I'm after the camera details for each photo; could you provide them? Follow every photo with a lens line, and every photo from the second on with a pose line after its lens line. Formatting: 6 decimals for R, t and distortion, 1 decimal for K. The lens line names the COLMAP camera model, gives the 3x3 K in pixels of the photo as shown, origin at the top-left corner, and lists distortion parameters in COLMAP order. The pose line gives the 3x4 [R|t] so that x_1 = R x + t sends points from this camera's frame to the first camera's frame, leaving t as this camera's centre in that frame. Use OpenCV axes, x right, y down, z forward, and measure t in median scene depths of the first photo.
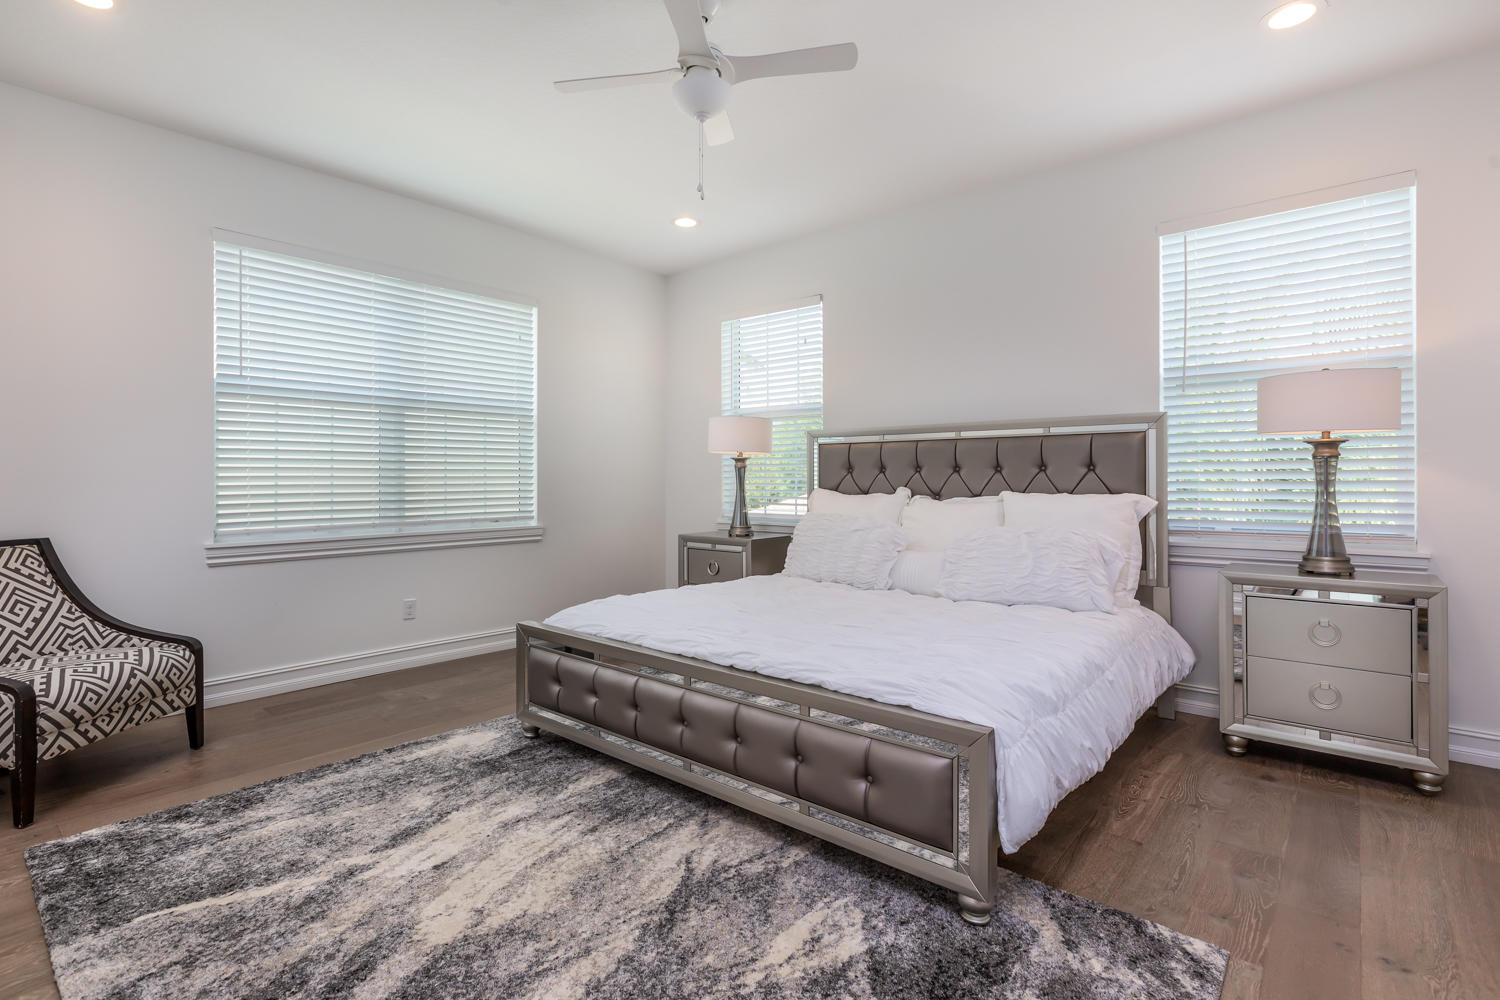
lens RADIAL K [[724.9, 0, 747.1], [0, 724.9, 494.2], [0, 0, 1]] dist [0.000433, 0.001586]
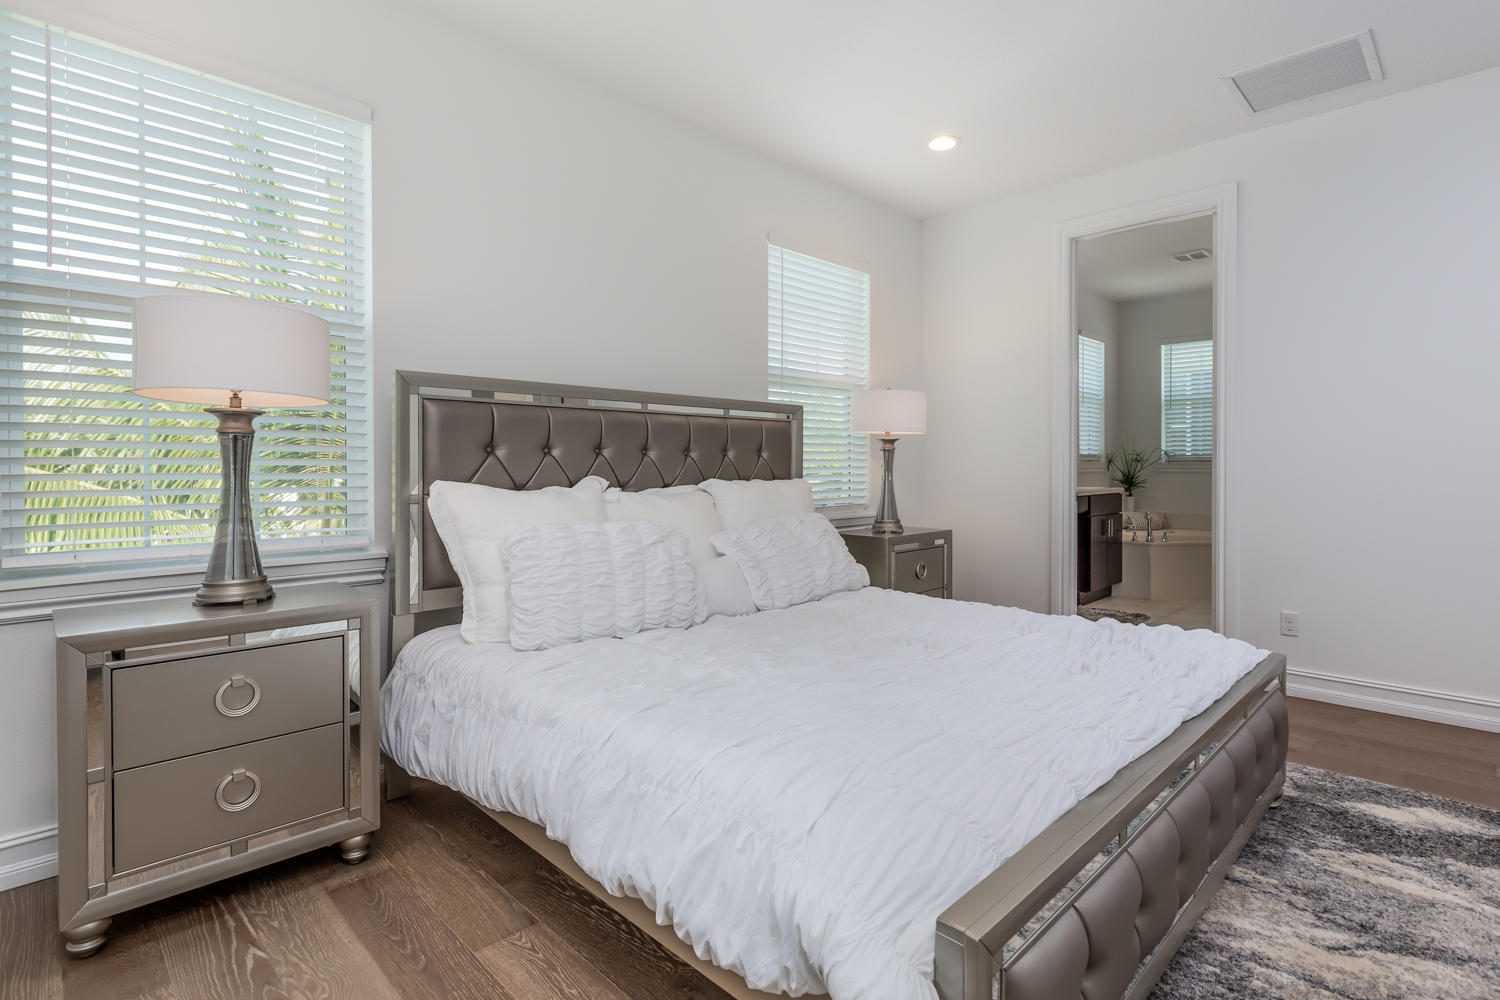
lens RADIAL K [[724.9, 0, 776.4], [0, 724.9, 460.0], [0, 0, 1]] dist [0.000433, 0.001586]
pose [[0.068291, 0.002635, 0.997662, -0.569090], [0.009782, 0.999947, -0.003310, -0.025380], [-0.997617, 0.009986, 0.068262, 0.955550]]
